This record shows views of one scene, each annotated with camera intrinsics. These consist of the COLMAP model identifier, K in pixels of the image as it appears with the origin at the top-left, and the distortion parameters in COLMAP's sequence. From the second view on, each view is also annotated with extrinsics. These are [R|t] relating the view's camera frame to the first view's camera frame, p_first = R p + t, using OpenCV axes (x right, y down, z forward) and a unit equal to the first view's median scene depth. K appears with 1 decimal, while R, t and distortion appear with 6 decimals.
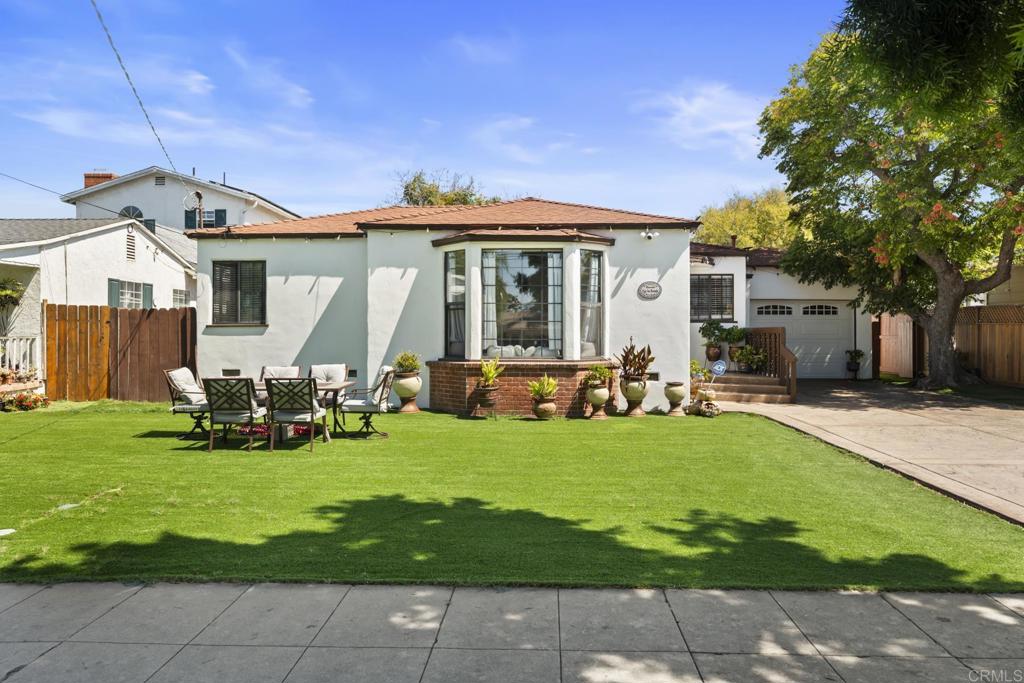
lens RADIAL K [[676.5, 0, 512.0], [0, 676.5, 341.5], [0, 0, 1]] dist [0.000041, 0.000555]
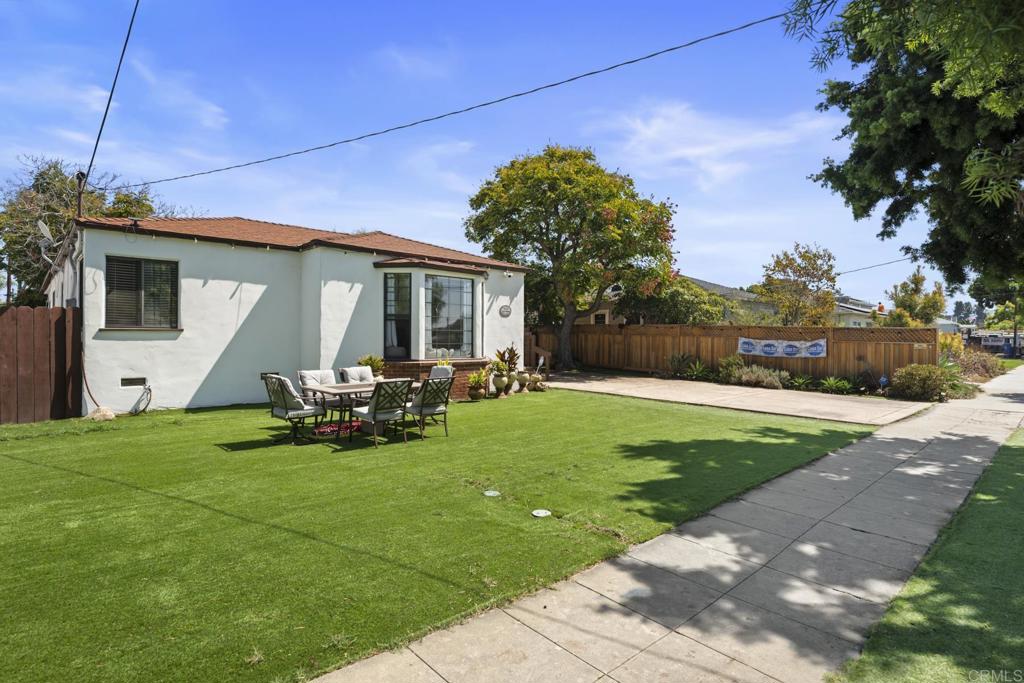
lens RADIAL K [[518.3, 0, 512.0], [0, 518.3, 341.5], [0, 0, 1]] dist [0.001186, 0.000167]
pose [[0.706064, -0.001550, 0.708146, -0.583463], [0.002332, 0.999997, -0.000137, -0.006500], [-0.708144, 0.001748, 0.706066, 0.164439]]
